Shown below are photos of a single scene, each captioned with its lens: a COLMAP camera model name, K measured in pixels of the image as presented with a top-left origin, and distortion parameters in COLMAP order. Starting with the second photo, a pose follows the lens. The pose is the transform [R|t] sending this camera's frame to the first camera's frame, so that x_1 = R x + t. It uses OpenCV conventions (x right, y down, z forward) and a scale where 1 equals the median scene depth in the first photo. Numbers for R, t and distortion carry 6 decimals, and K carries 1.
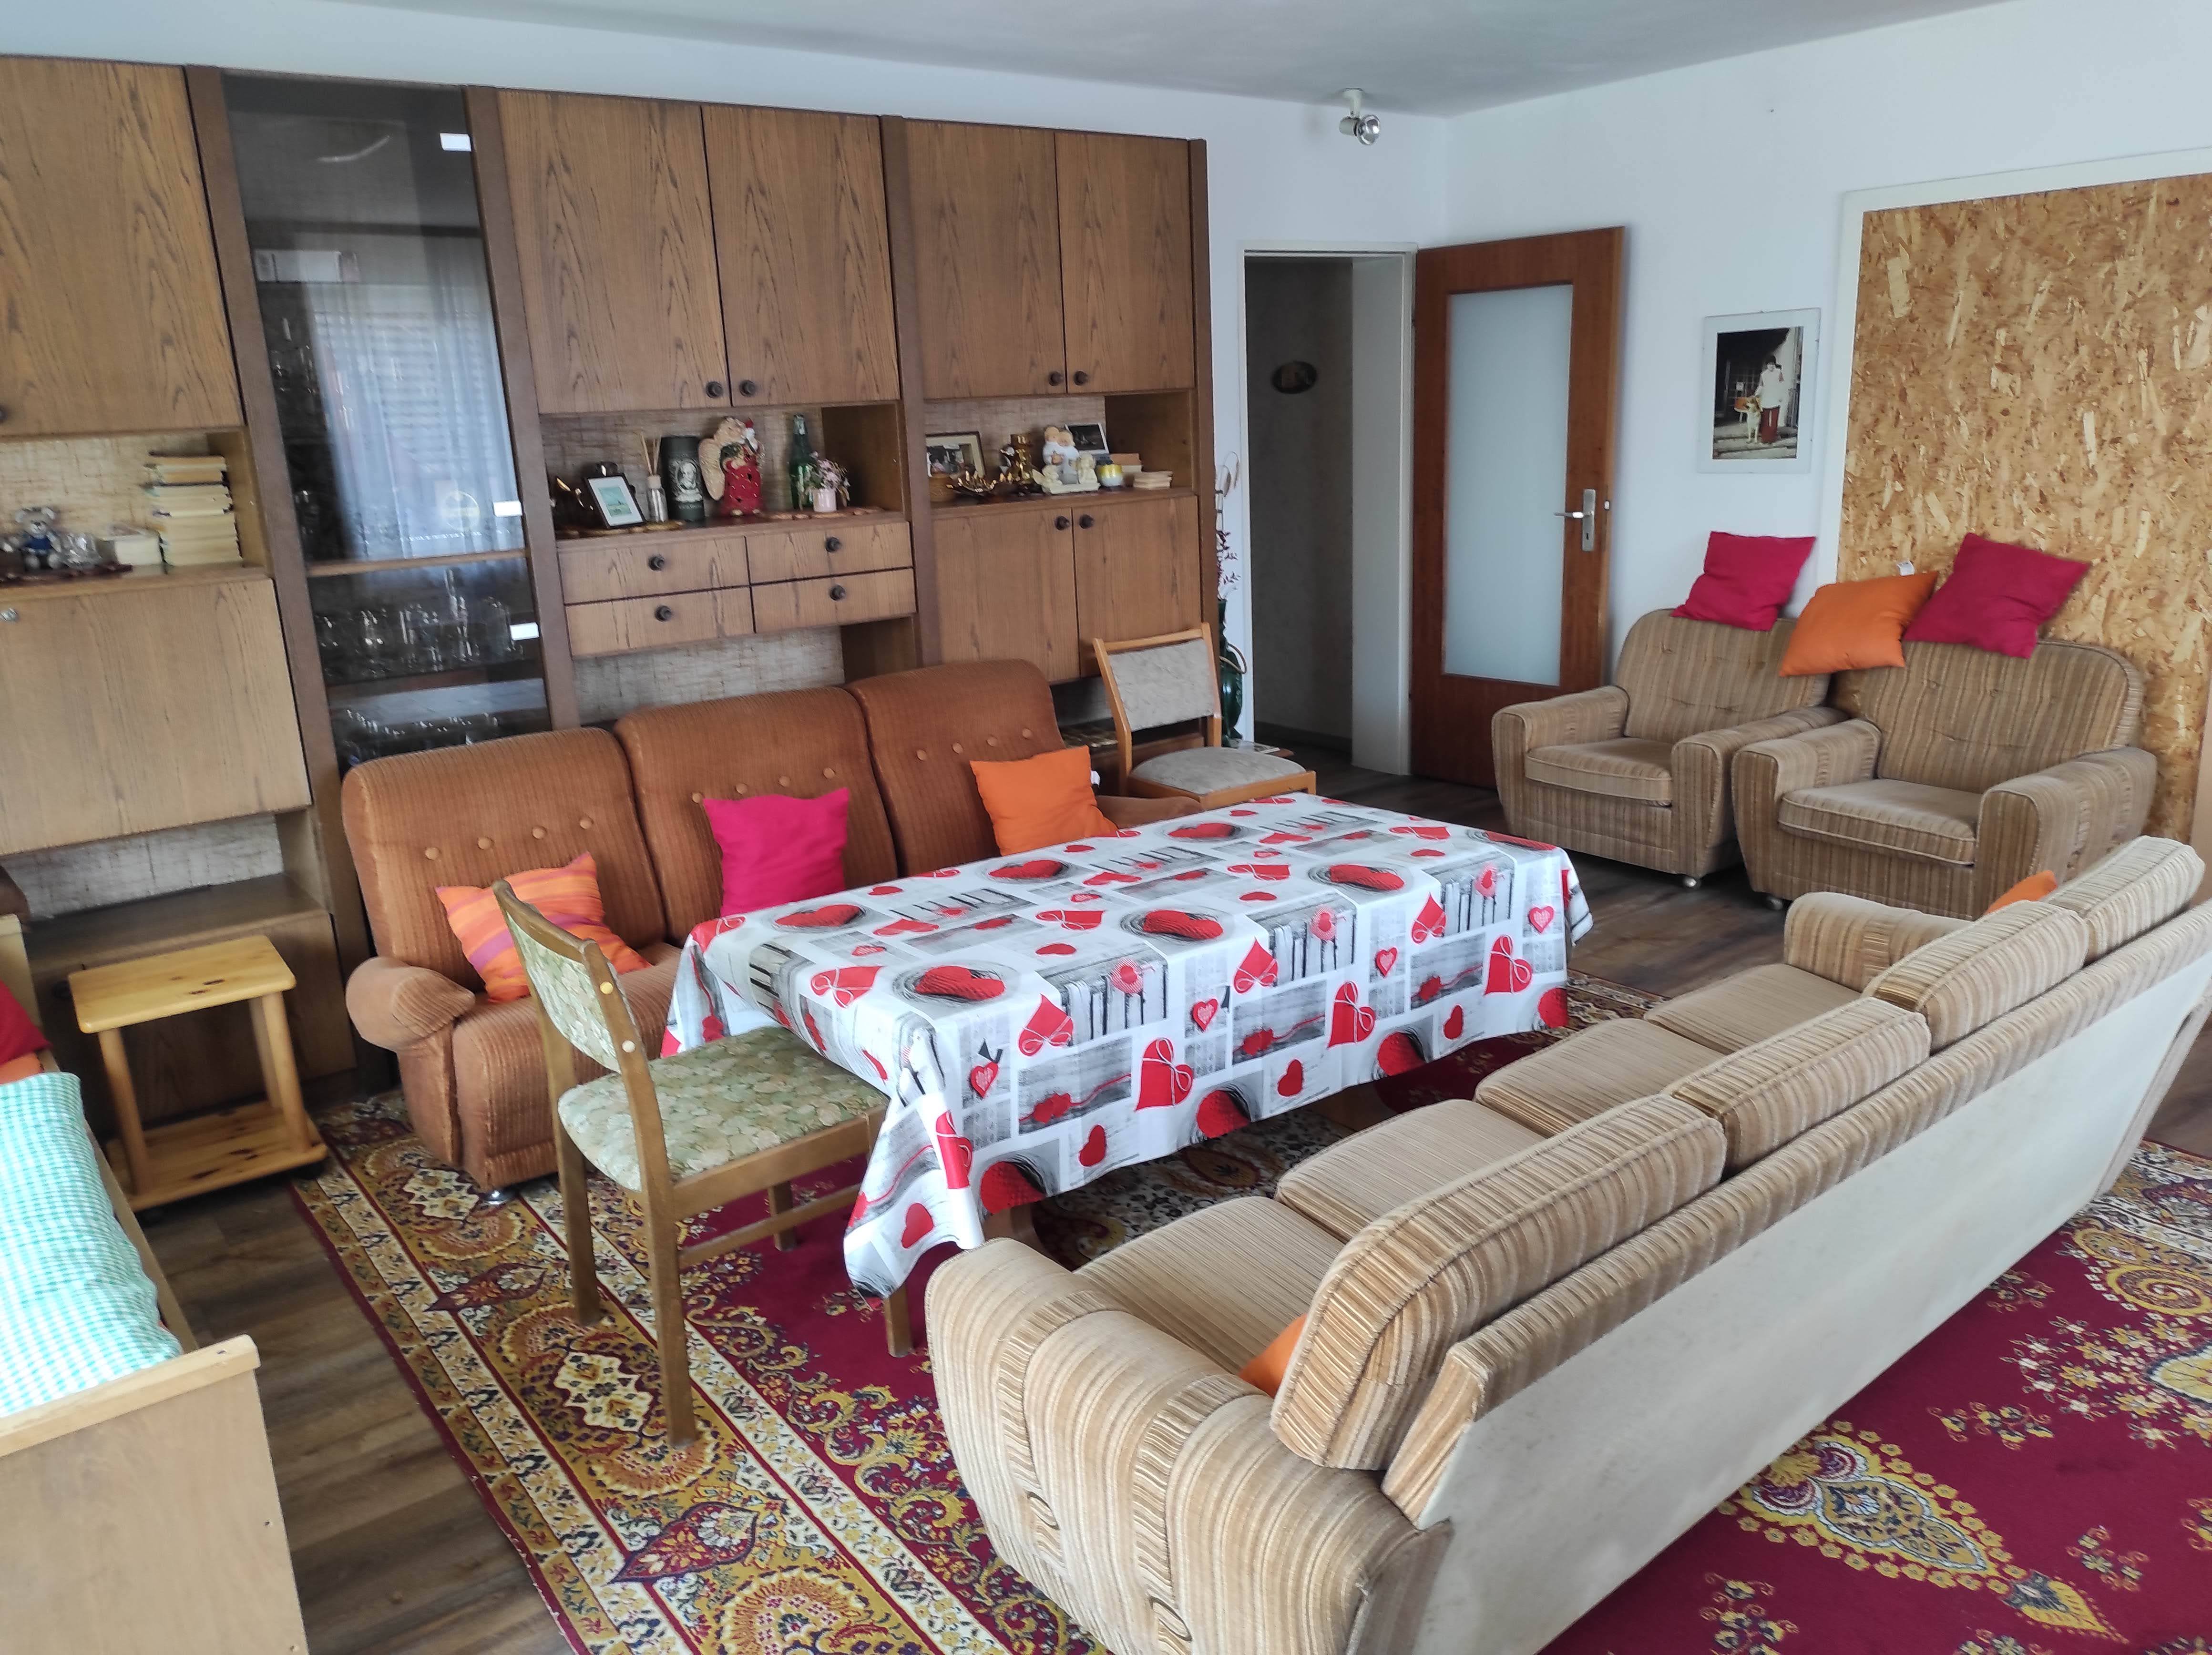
lens RADIAL K [[1646.0, 0, 1089.0], [0, 1646.0, 826.9], [0, 0, 1]] dist [0.040788, -0.045345]
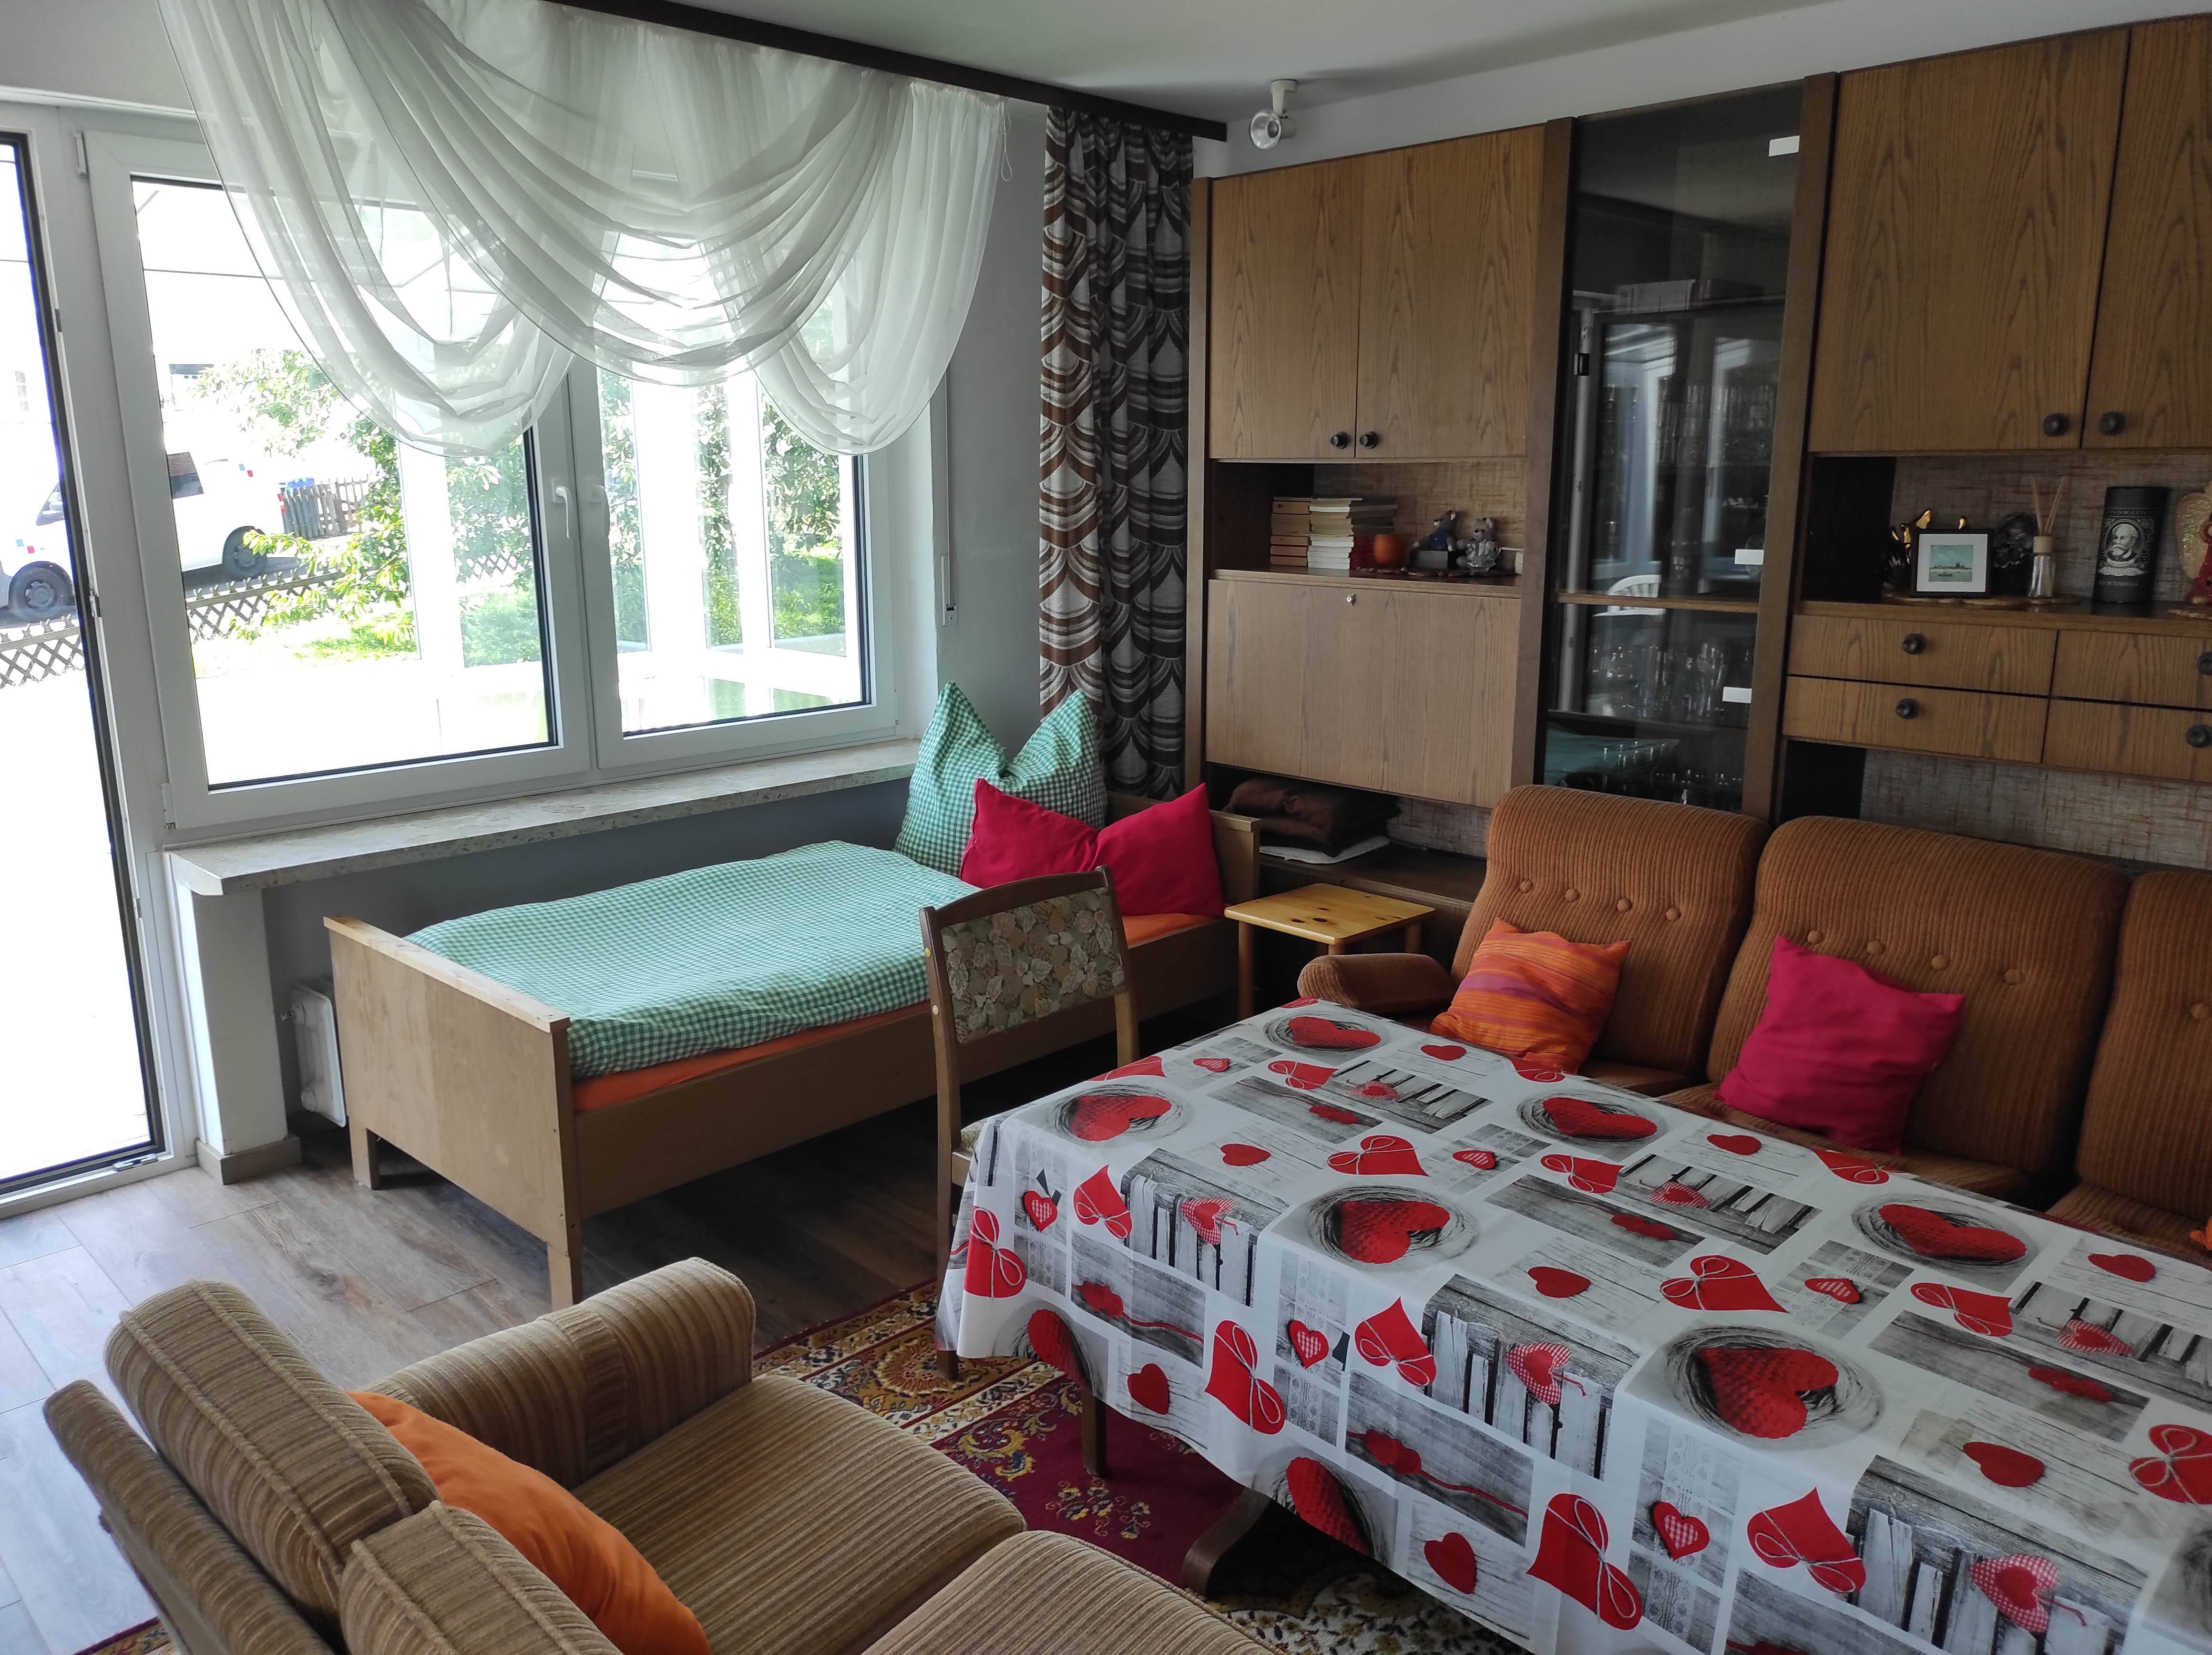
lens RADIAL K [[1588.2, 0, 1060.7], [0, 1588.2, 828.4], [0, 0, 1]] dist [0.031709, -0.033899]
pose [[0.130108, 0.259992, -0.956805, 0.563706], [-0.250456, 0.942331, 0.222001, -0.188452], [0.959345, 0.210754, 0.187722, 0.636894]]
